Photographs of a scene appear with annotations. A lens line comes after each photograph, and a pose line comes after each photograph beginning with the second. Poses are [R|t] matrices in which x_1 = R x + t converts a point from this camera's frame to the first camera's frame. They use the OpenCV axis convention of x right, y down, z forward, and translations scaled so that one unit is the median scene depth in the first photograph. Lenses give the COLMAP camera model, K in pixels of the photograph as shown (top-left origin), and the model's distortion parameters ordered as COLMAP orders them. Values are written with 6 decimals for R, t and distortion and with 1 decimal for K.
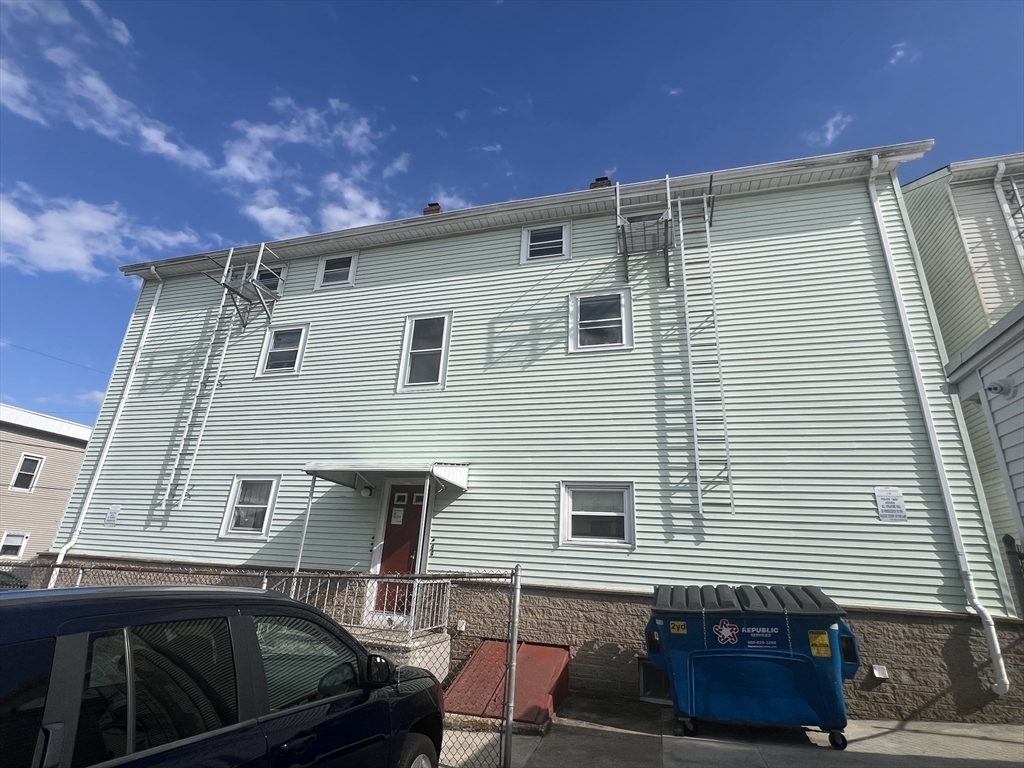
lens RADIAL K [[498.9, 0, 510.5], [0, 498.9, 391.5], [0, 0, 1]] dist [0.001918, -0.000102]
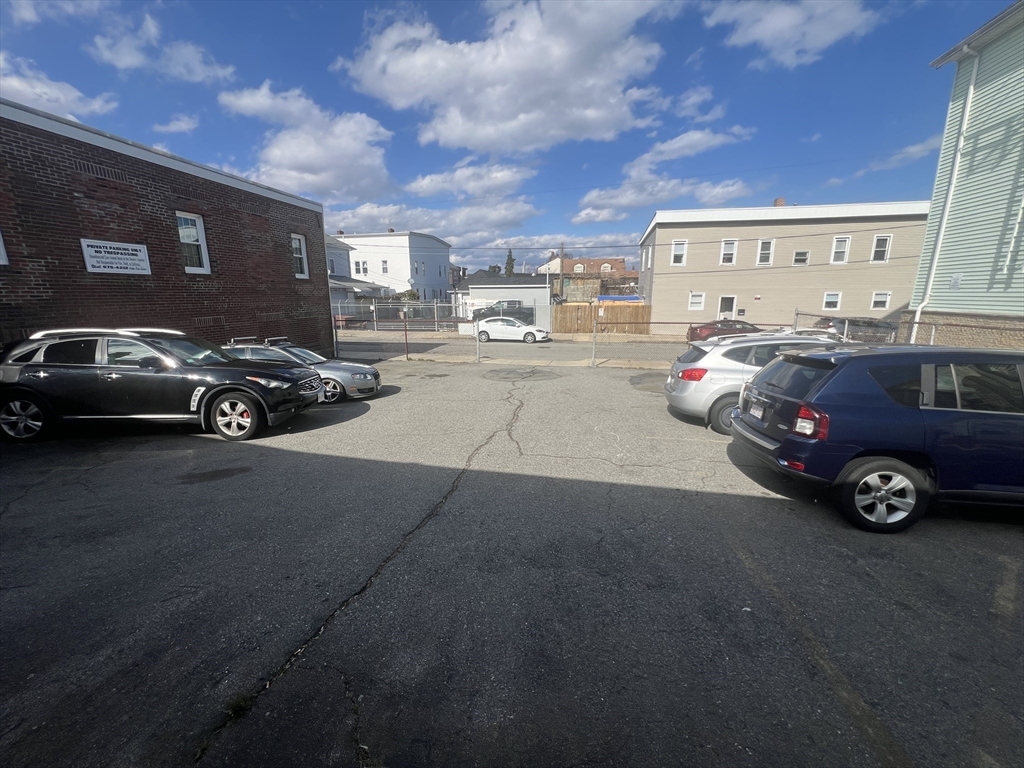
lens RADIAL K [[414.2, 0, 487.2], [0, 414.2, 393.6], [0, 0, 1]] dist [0.000694, -0.000013]
pose [[0.066521, 0.164317, -0.984162, 0.214634], [0.362872, 0.914822, 0.177267, -0.111626], [0.929461, -0.368917, 0.001229, -0.224086]]
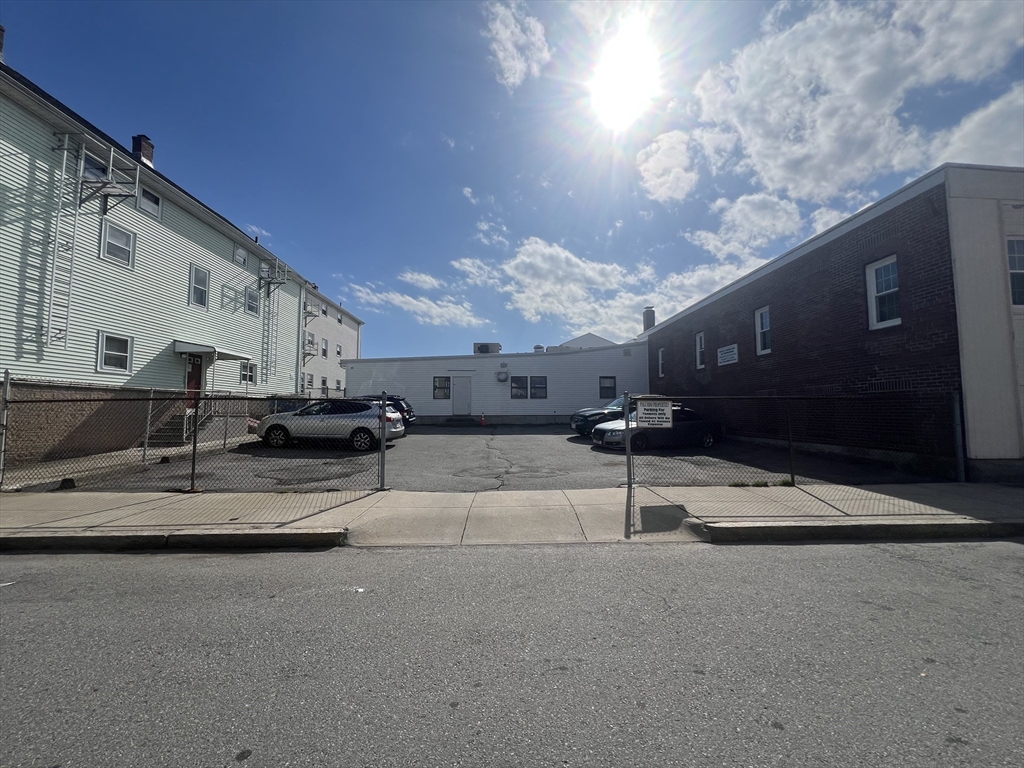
lens RADIAL K [[410.4, 0, 512.0], [0, 410.4, 384.0], [0, 0, 1]] dist [-0.067224, -0.000039]
pose [[-0.308434, -0.006564, 0.951223, -1.738510], [-0.355450, 0.928336, -0.108849, 0.001385], [-0.882340, -0.371686, -0.288664, 0.161286]]
